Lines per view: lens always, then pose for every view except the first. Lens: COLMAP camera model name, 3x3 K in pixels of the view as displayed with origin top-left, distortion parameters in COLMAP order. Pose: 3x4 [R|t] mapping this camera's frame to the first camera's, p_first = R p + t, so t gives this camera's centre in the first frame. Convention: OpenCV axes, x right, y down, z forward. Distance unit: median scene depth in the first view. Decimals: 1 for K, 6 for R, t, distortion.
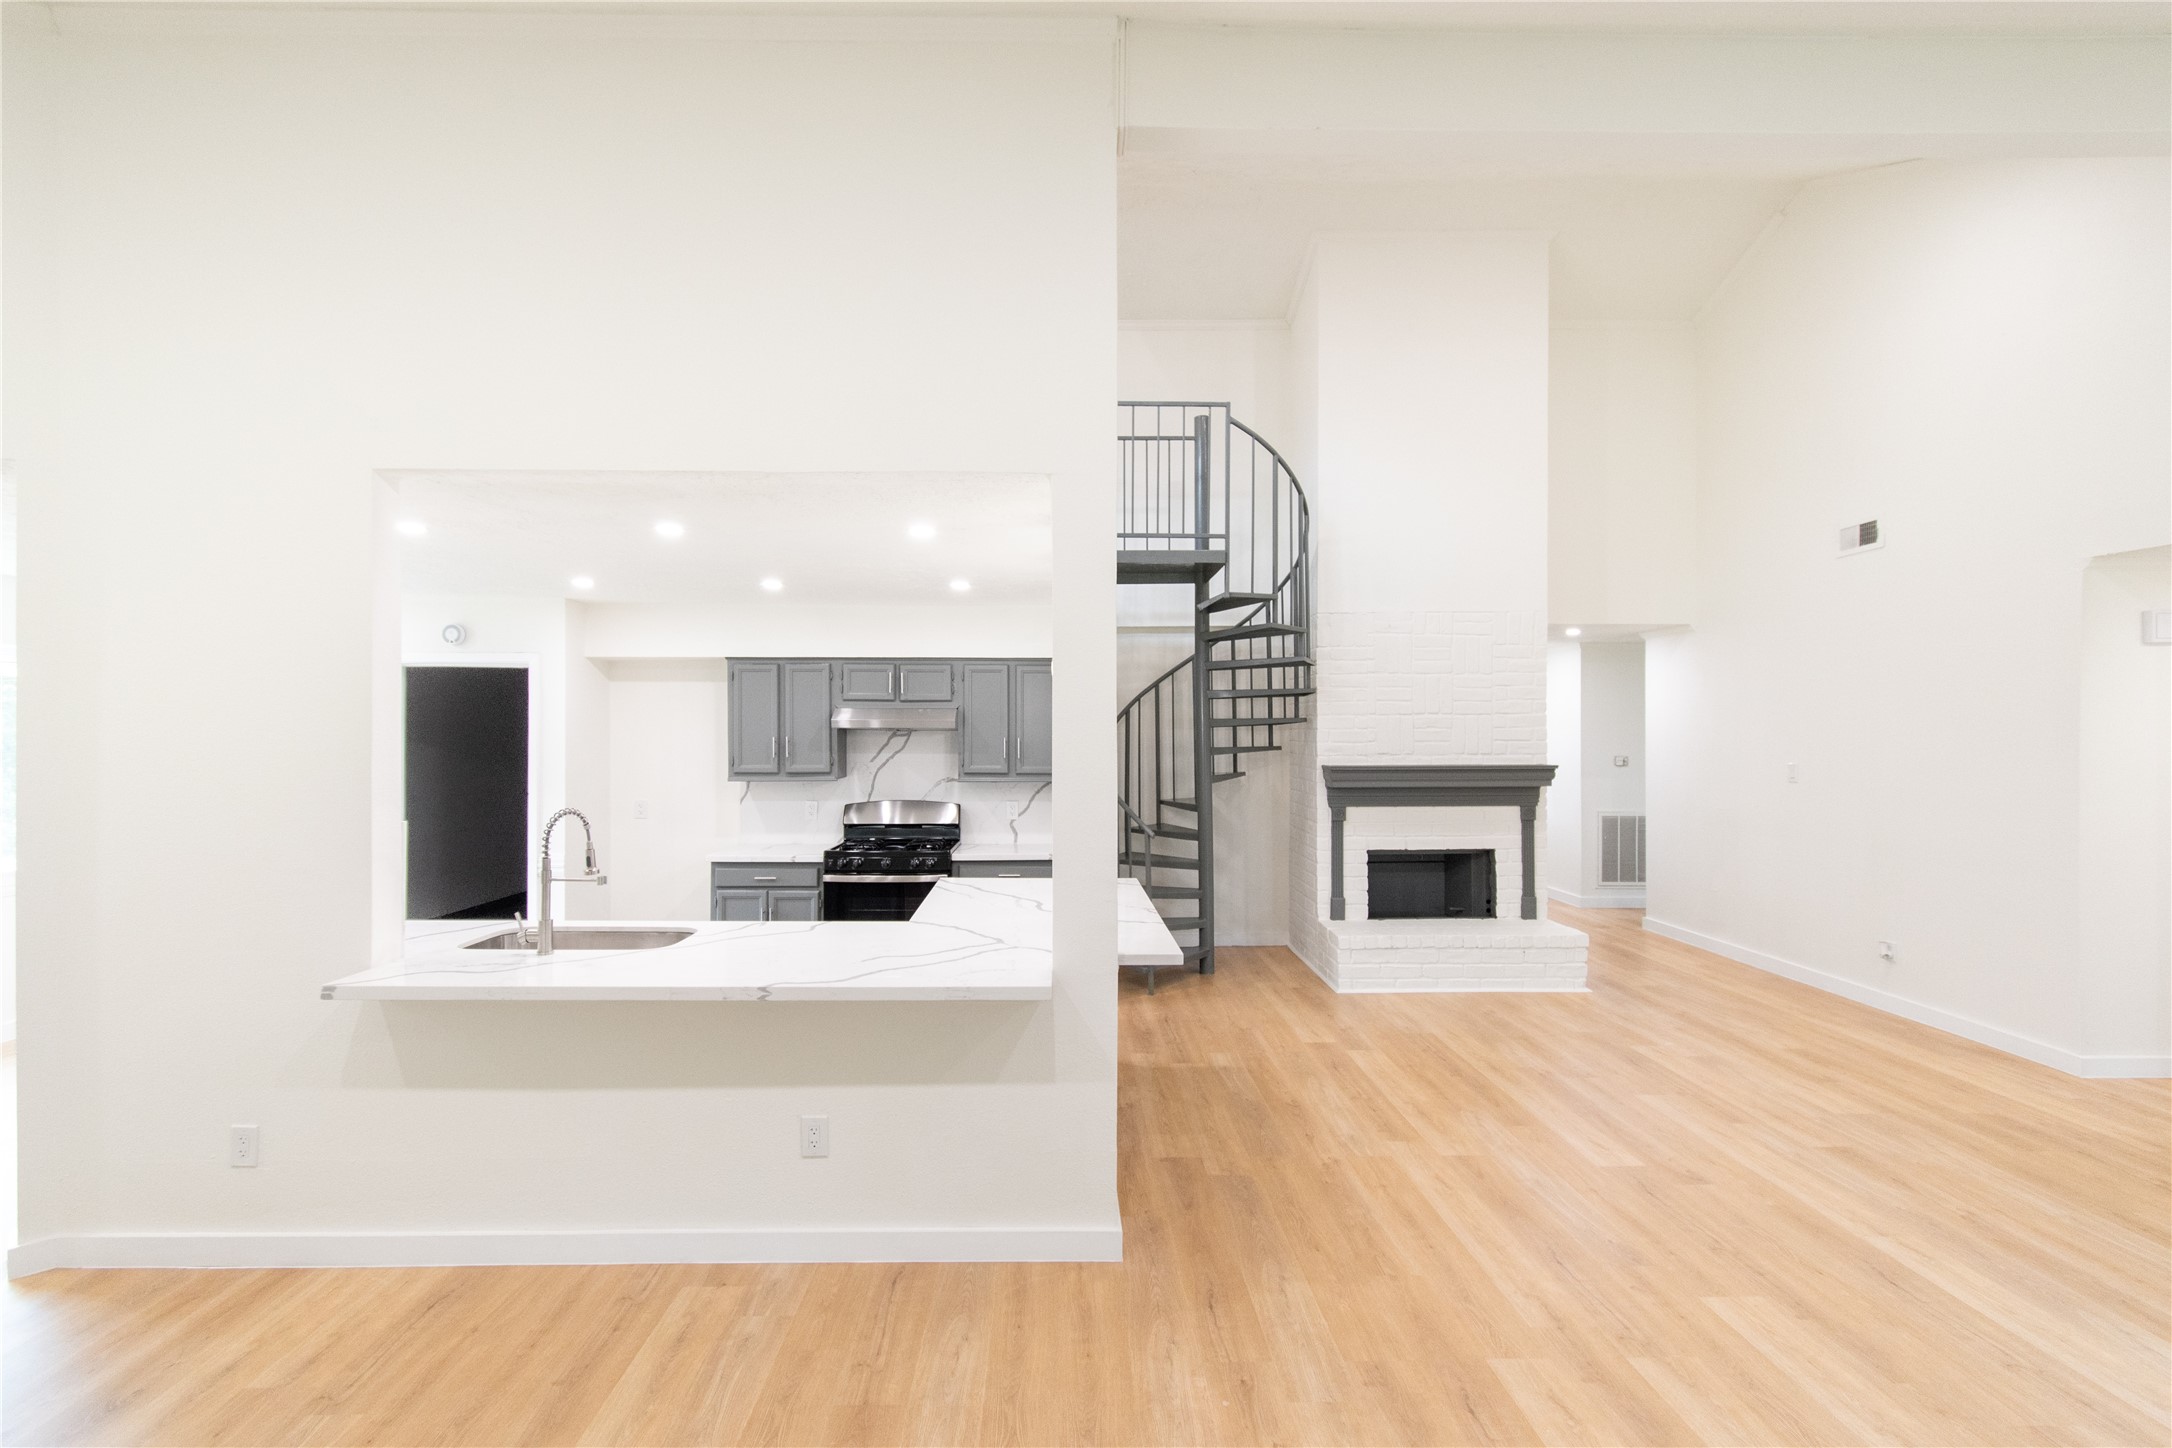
lens RADIAL K [[973.7, 0, 1059.4], [0, 973.7, 729.8], [0, 0, 1]] dist [0.000430, -0.000141]
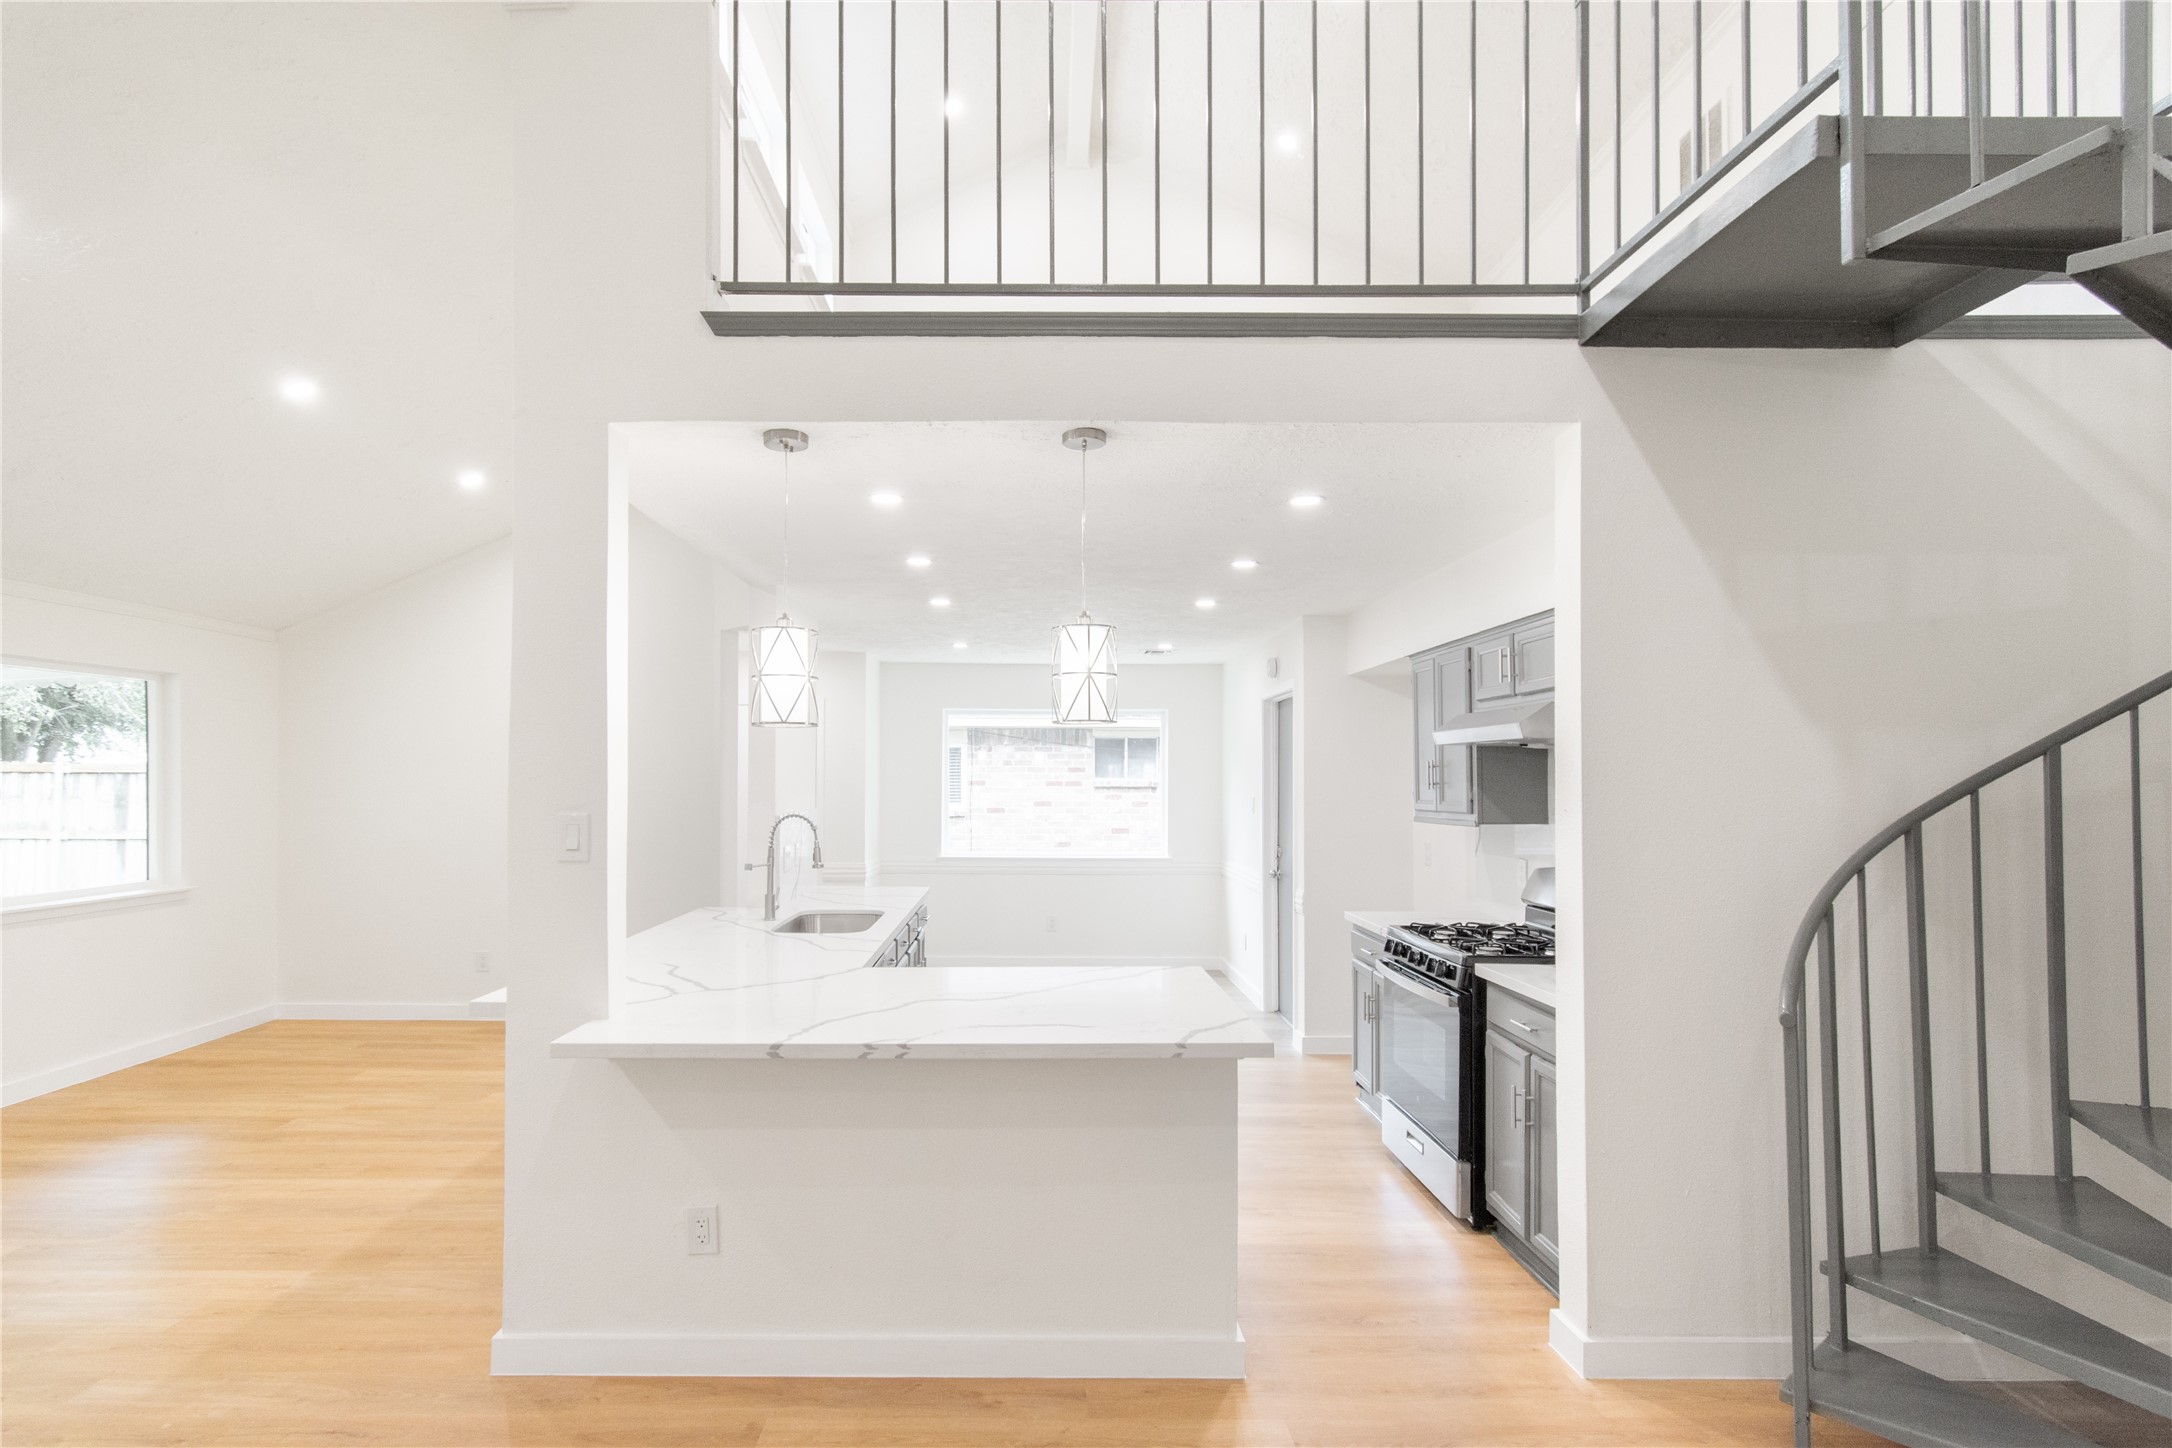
lens RADIAL K [[1035.3, 0, 1036.5], [0, 1035.3, 757.4], [0, 0, 1]] dist [-0.000231, -0.000009]
pose [[-0.000667, -0.018019, -0.999837, 0.471197], [0.002362, 0.999835, -0.018021, 0.019872], [0.999997, -0.002374, -0.000625, 0.728805]]
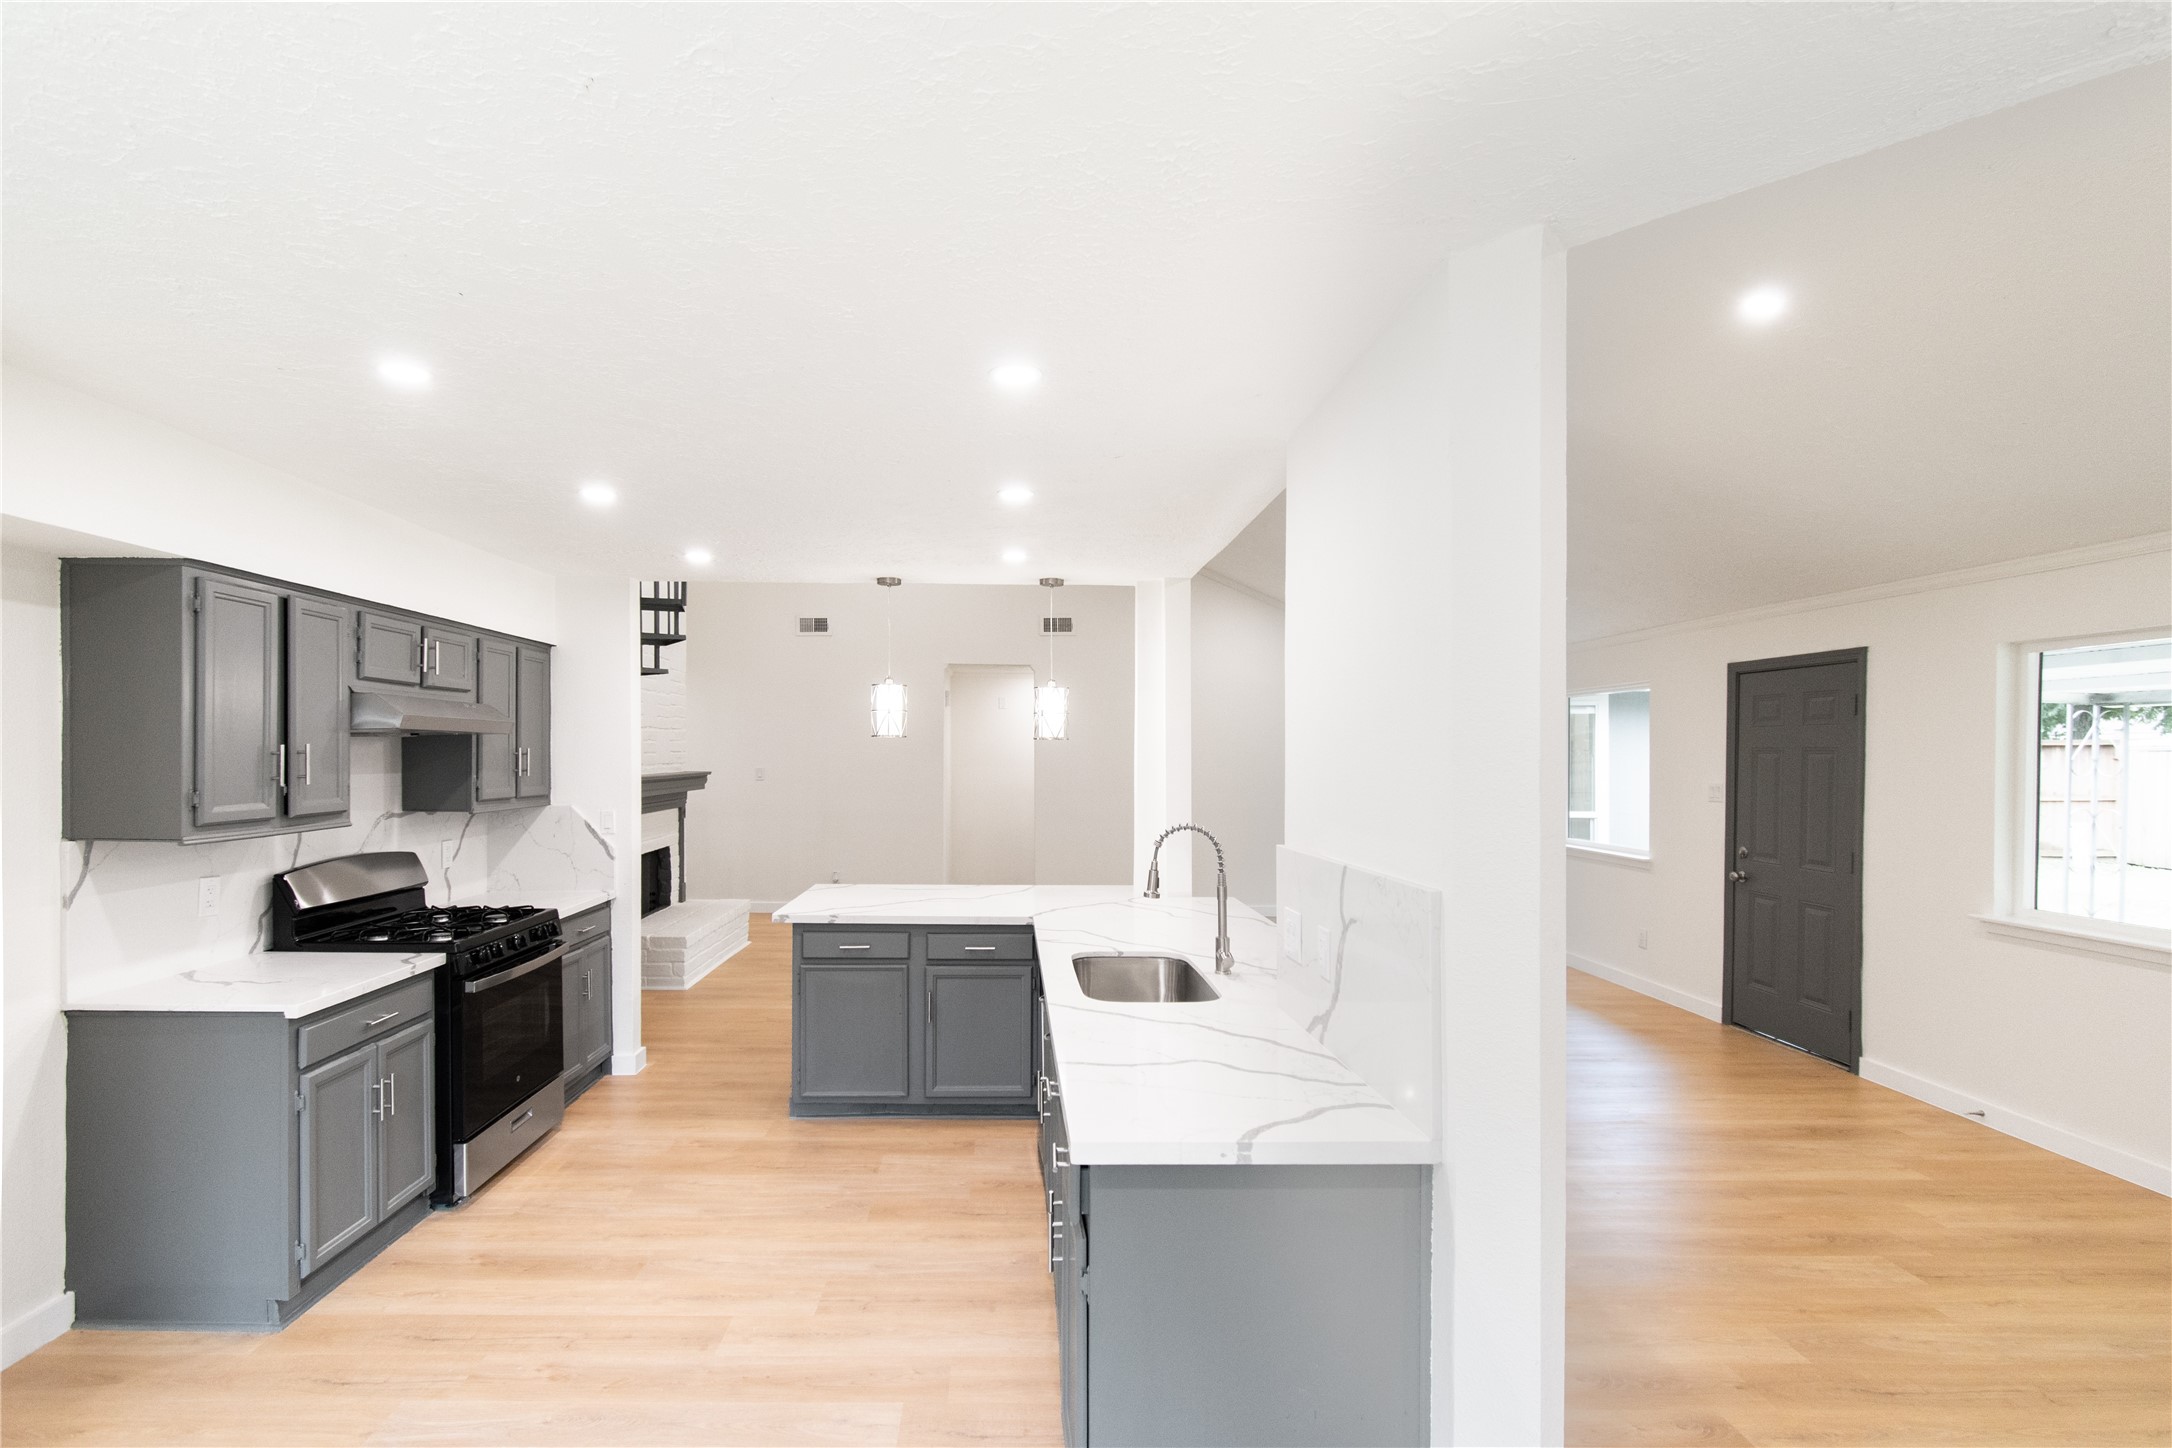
lens RADIAL K [[965.9, 0, 1052.0], [0, 965.9, 759.3], [0, 0, 1]] dist [0.000386, 0.000040]
pose [[-0.016873, -0.007320, 0.999831, -0.788175], [-0.008260, 0.999940, 0.007181, 0.008436], [-0.999824, -0.008138, -0.016932, 0.630828]]
